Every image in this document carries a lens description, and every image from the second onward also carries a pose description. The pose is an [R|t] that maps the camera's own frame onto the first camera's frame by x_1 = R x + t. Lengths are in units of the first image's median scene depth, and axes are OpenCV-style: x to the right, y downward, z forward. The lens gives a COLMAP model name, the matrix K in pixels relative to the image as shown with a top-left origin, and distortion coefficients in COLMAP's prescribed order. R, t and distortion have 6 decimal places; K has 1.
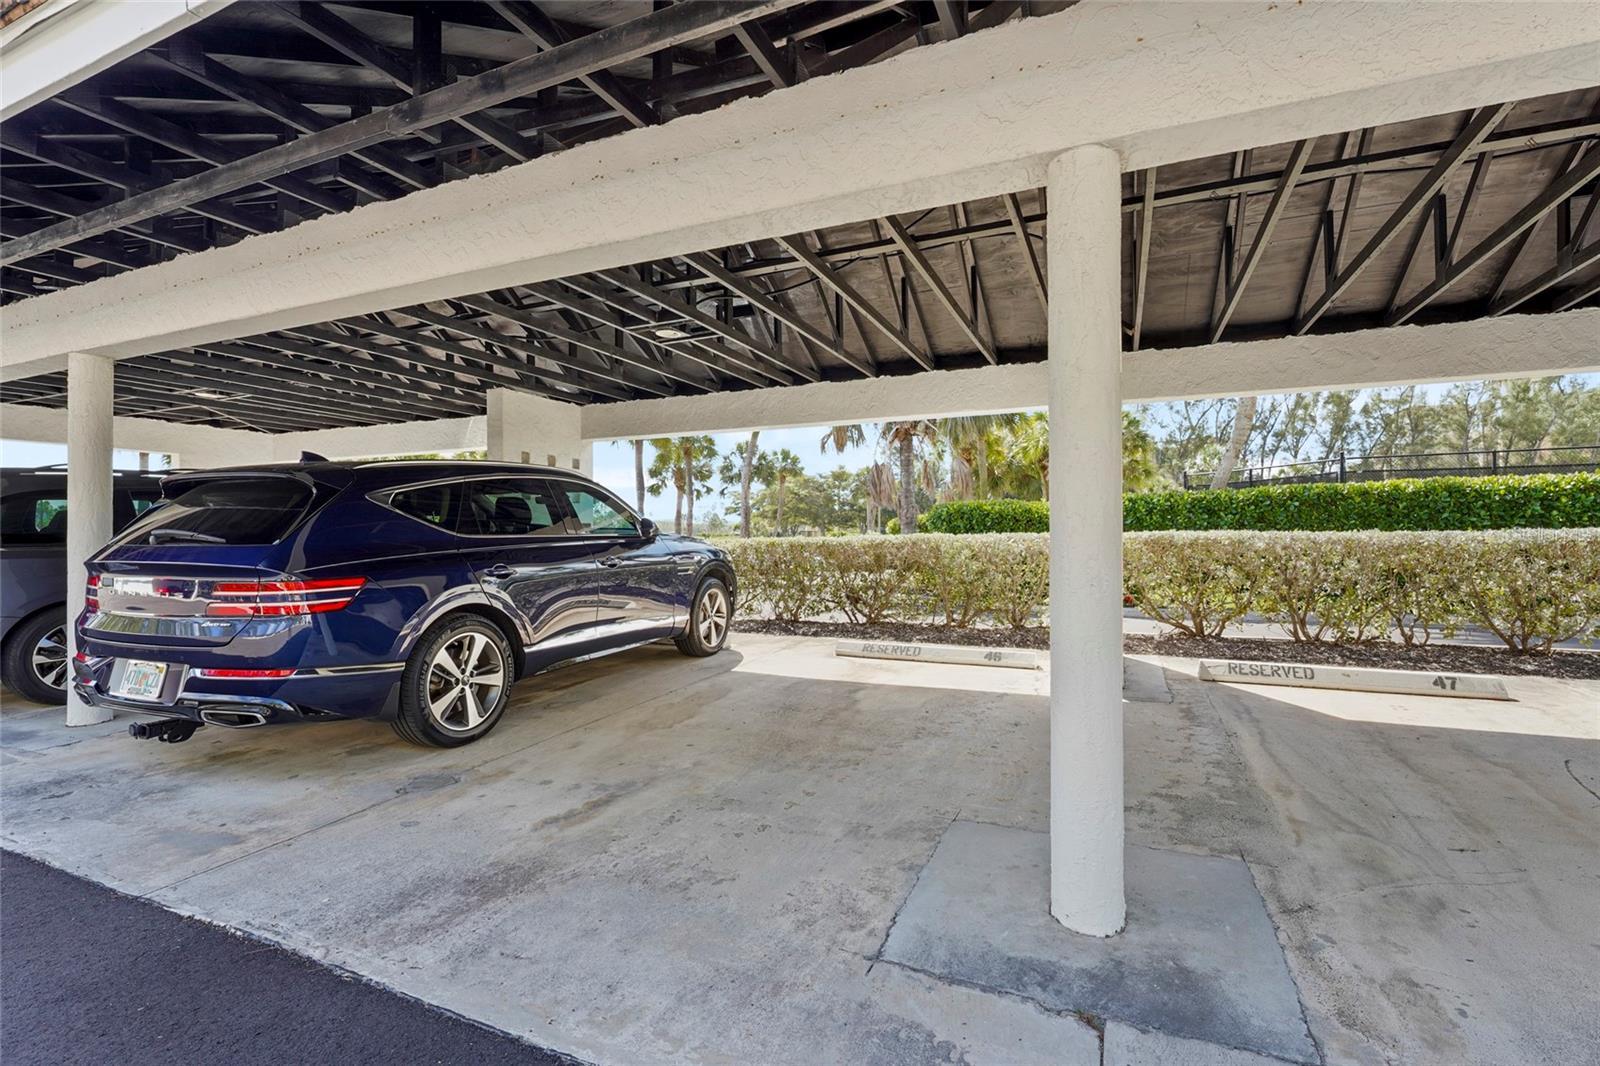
lens RADIAL K [[722.1, 0, 804.8], [0, 722.1, 532.4], [0, 0, 1]] dist [-0.000913, 0.000292]
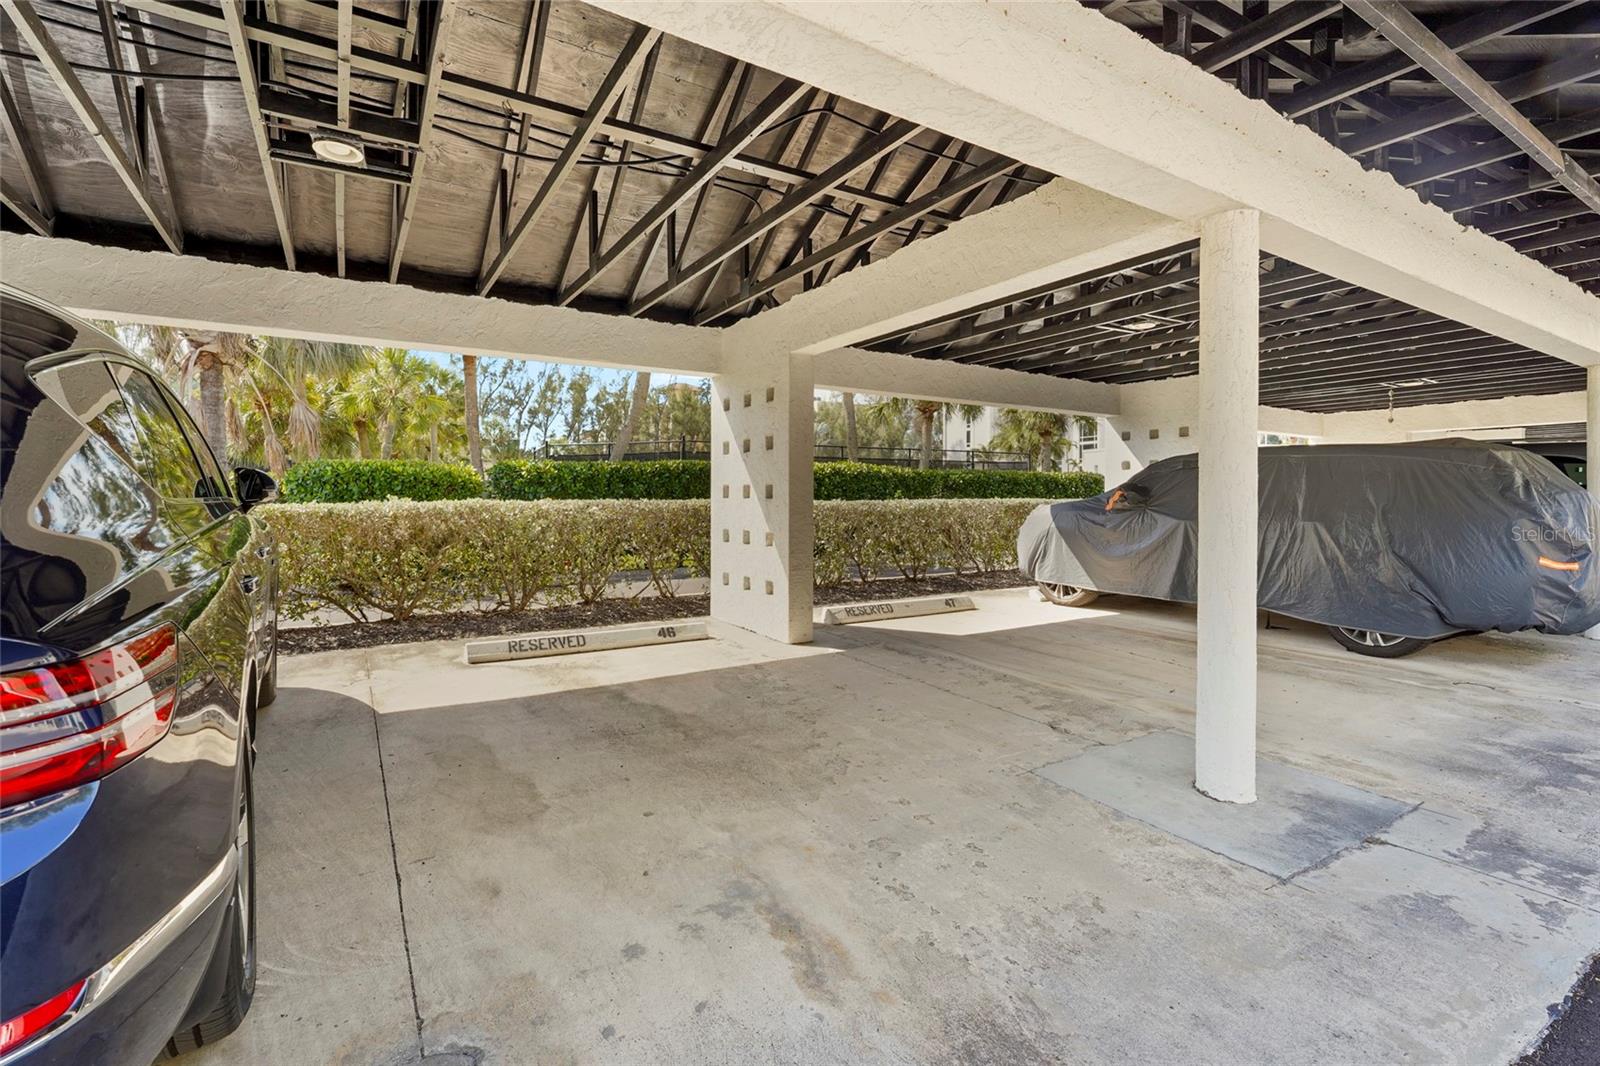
lens RADIAL K [[722.1, 0, 801.5], [0, 722.1, 526.5], [0, 0, 1]] dist [-0.000913, 0.000292]
pose [[0.563023, -0.024977, 0.826063, -0.801707], [-0.006438, 0.999380, 0.034605, 0.001008], [-0.826416, -0.024801, 0.562514, 0.643915]]
